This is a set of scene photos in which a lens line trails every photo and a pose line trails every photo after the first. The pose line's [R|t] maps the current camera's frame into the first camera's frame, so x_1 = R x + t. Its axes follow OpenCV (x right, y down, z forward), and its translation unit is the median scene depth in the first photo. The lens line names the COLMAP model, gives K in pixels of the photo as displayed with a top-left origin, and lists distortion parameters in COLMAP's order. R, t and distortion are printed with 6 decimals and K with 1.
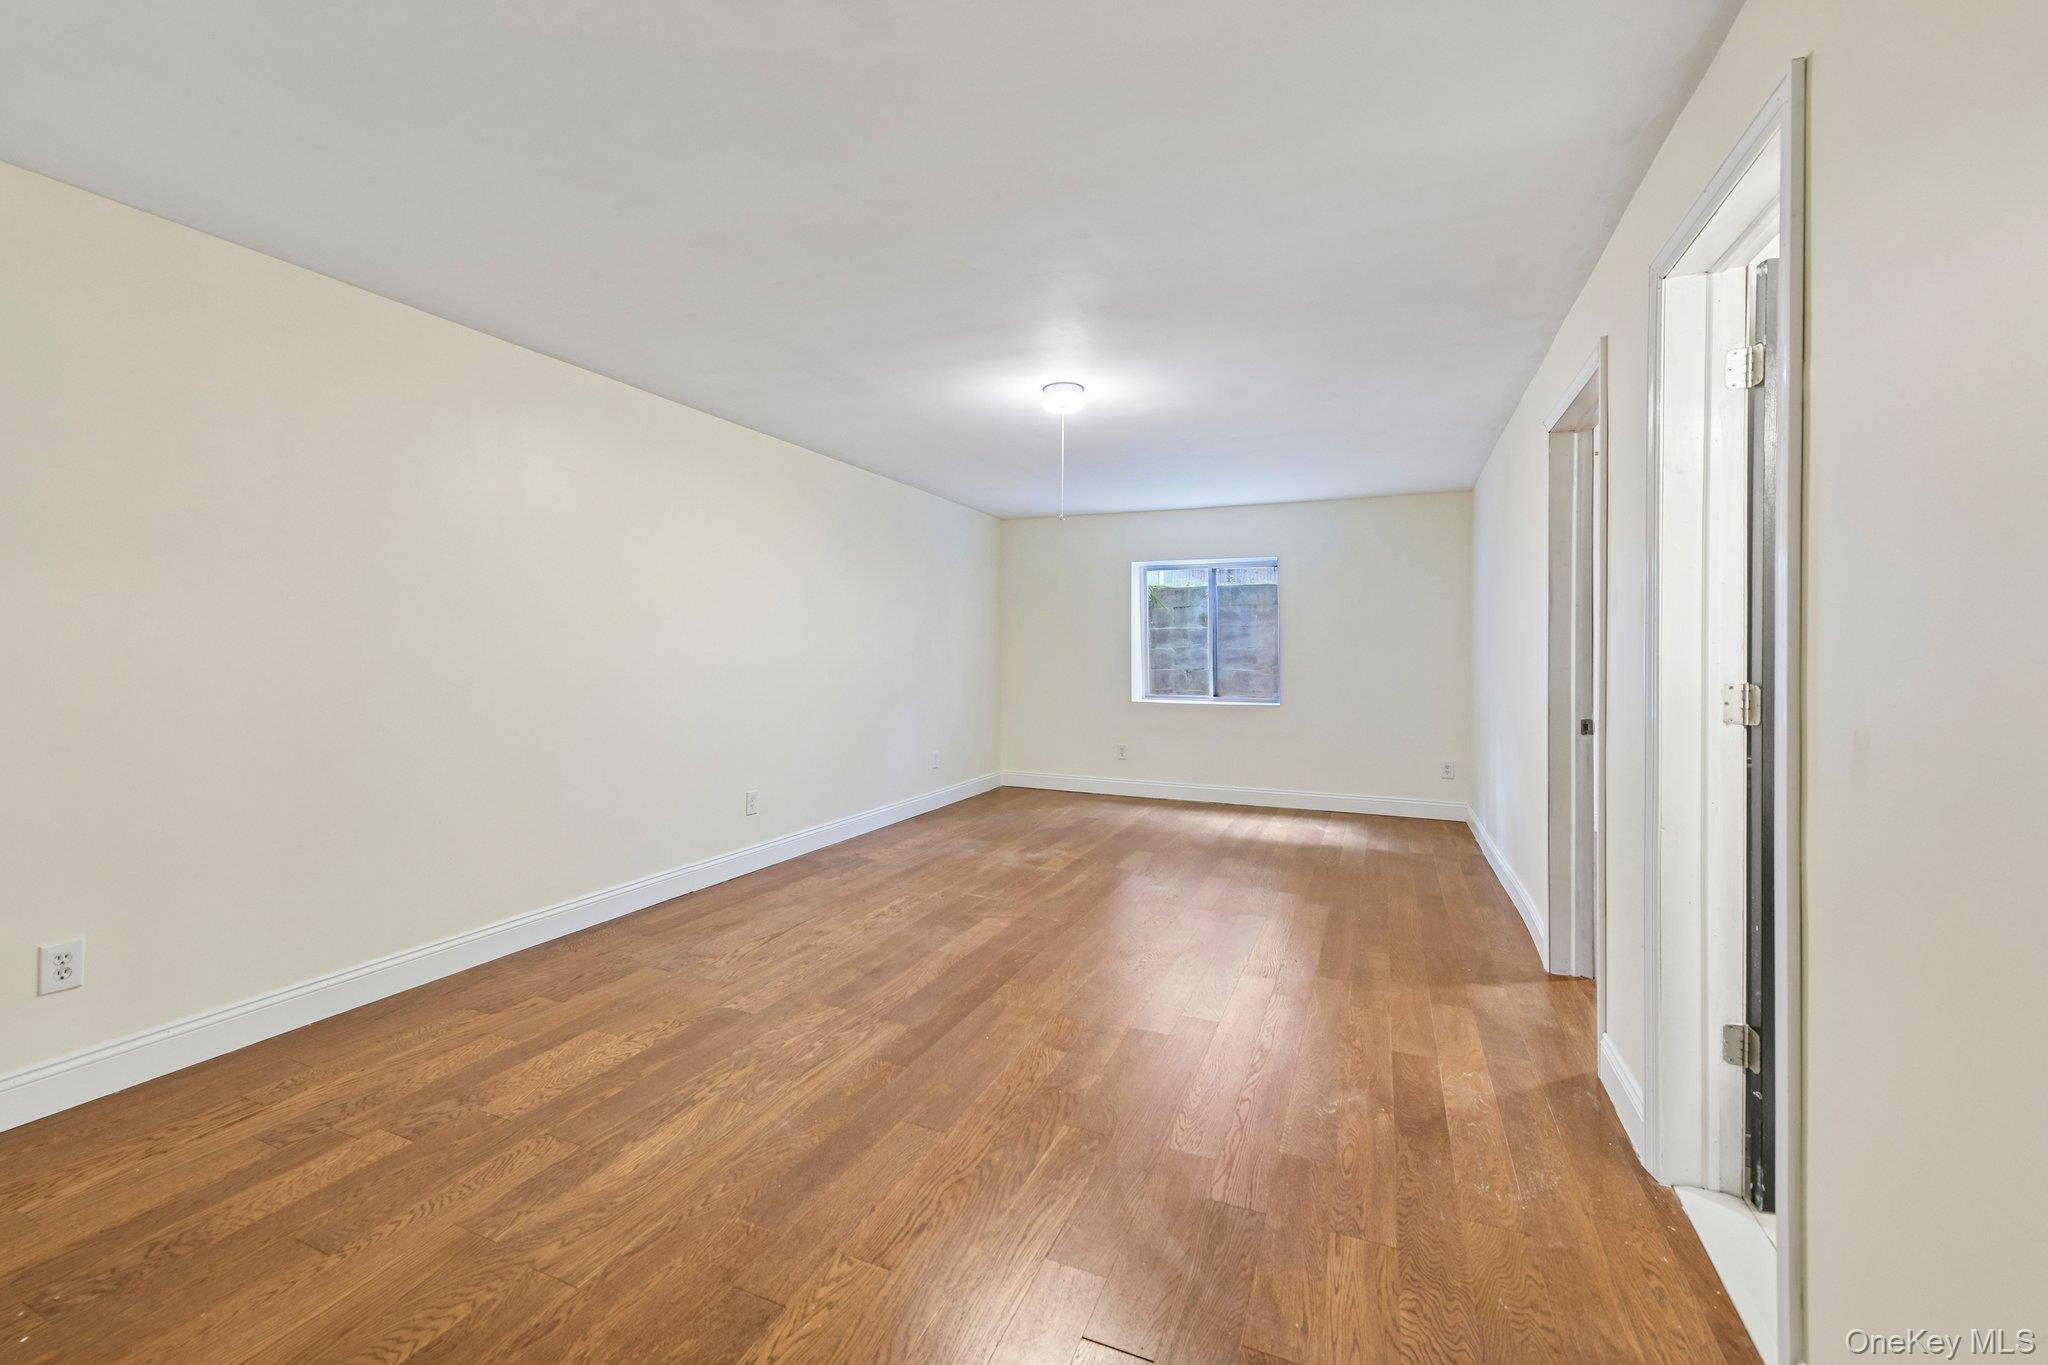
lens RADIAL K [[814.2, 0, 1029.7], [0, 814.2, 677.6], [0, 0, 1]] dist [-0.006509, -0.000140]
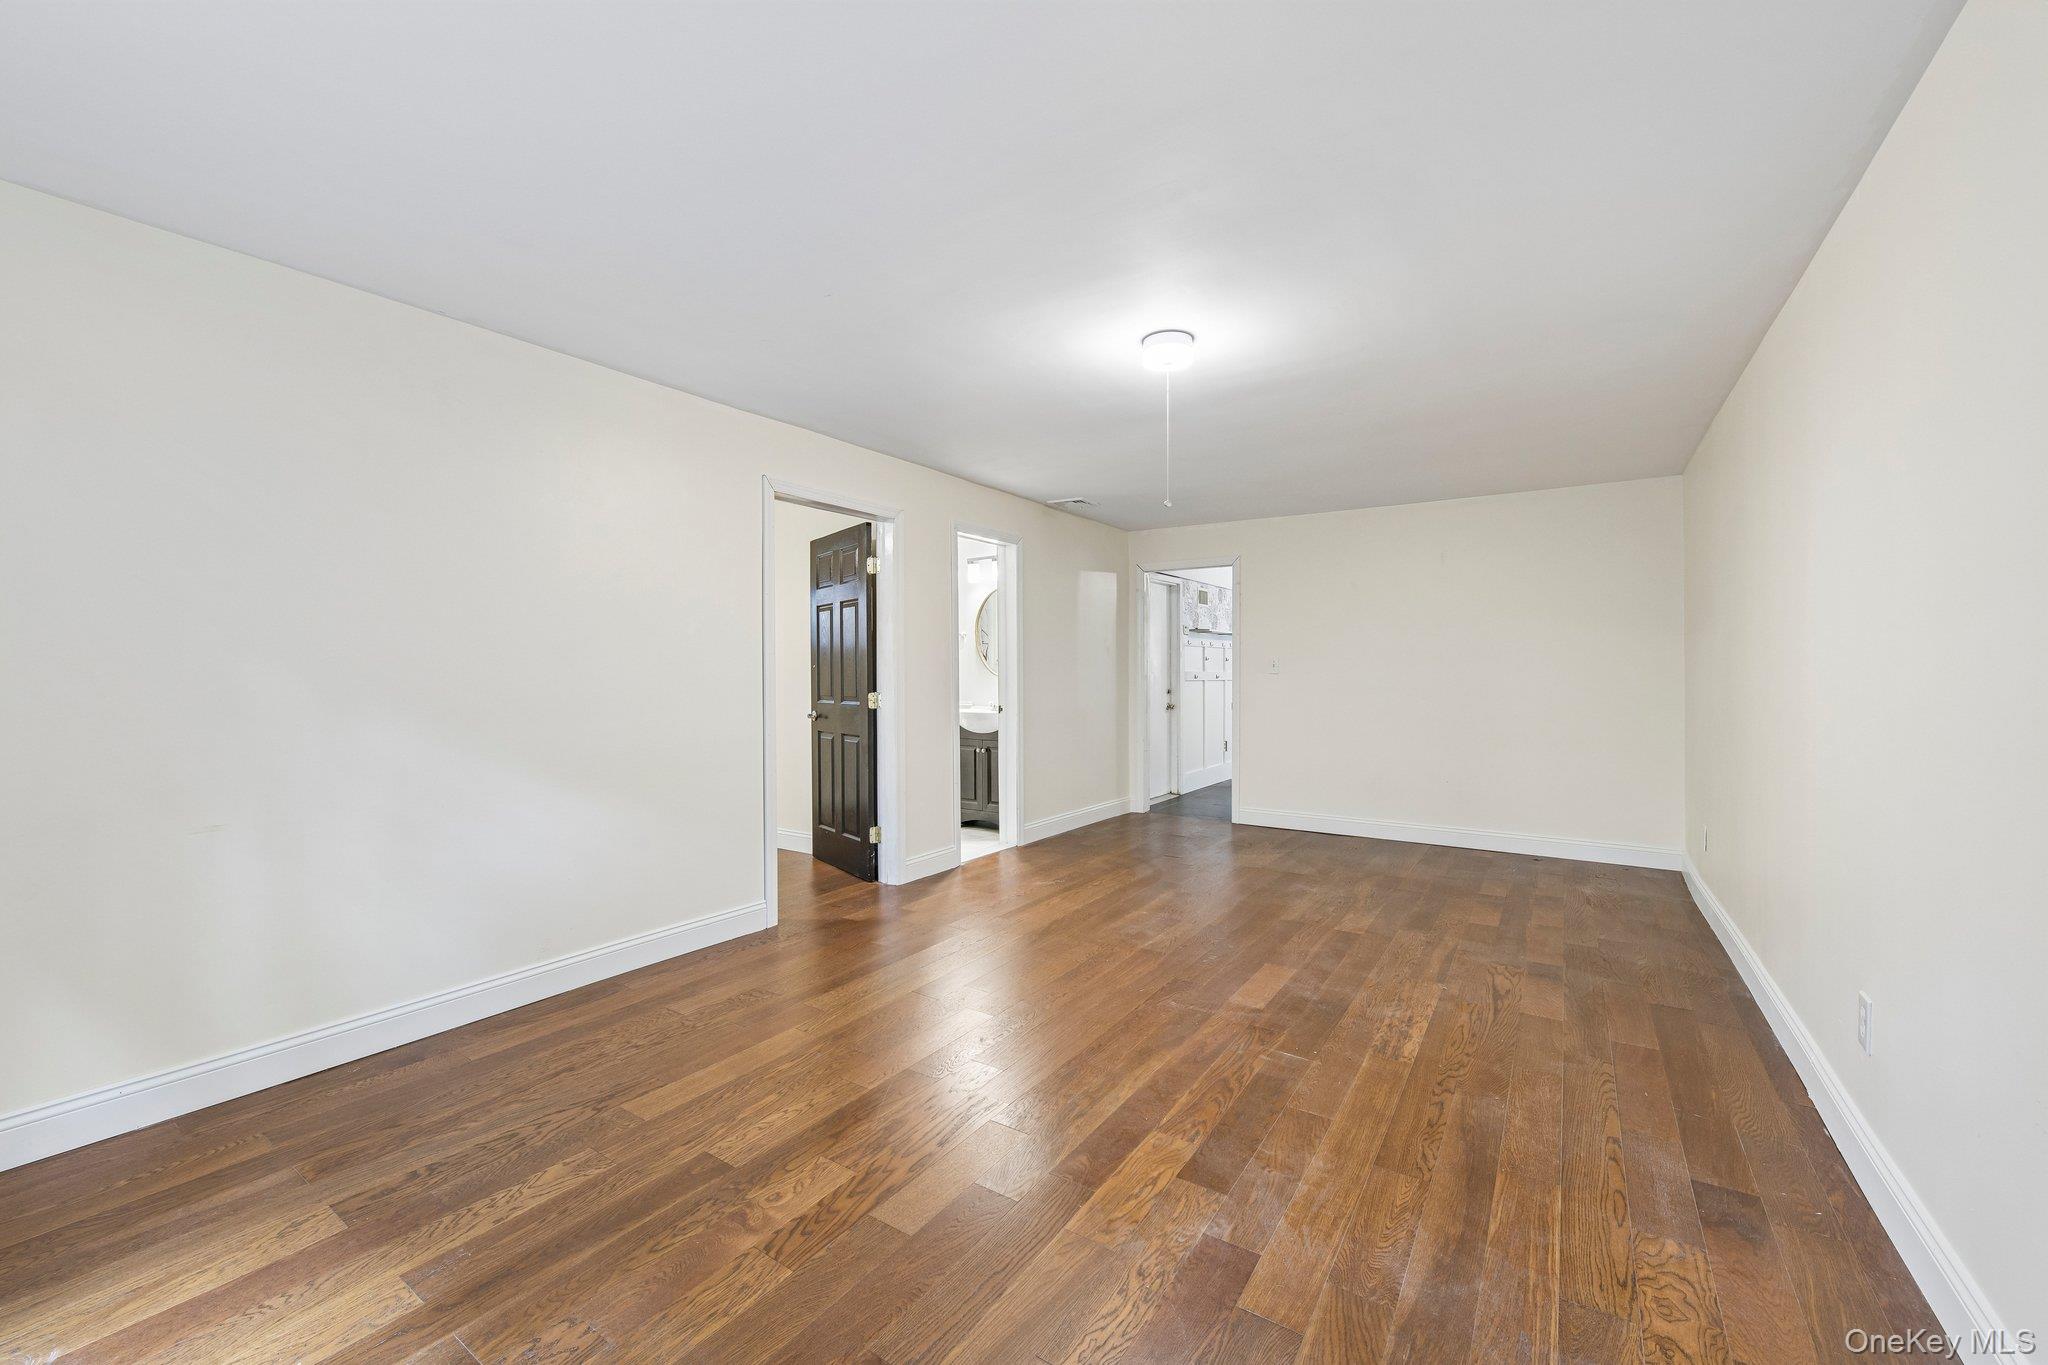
lens RADIAL K [[814.2, 0, 1029.7], [0, 814.2, 677.6], [0, 0, 1]] dist [-0.006509, -0.000140]
pose [[-0.982010, -0.001579, 0.188821, 0.022371], [0.004204, 0.999534, 0.030221, -0.059145], [-0.188781, 0.030471, -0.981546, 2.012275]]
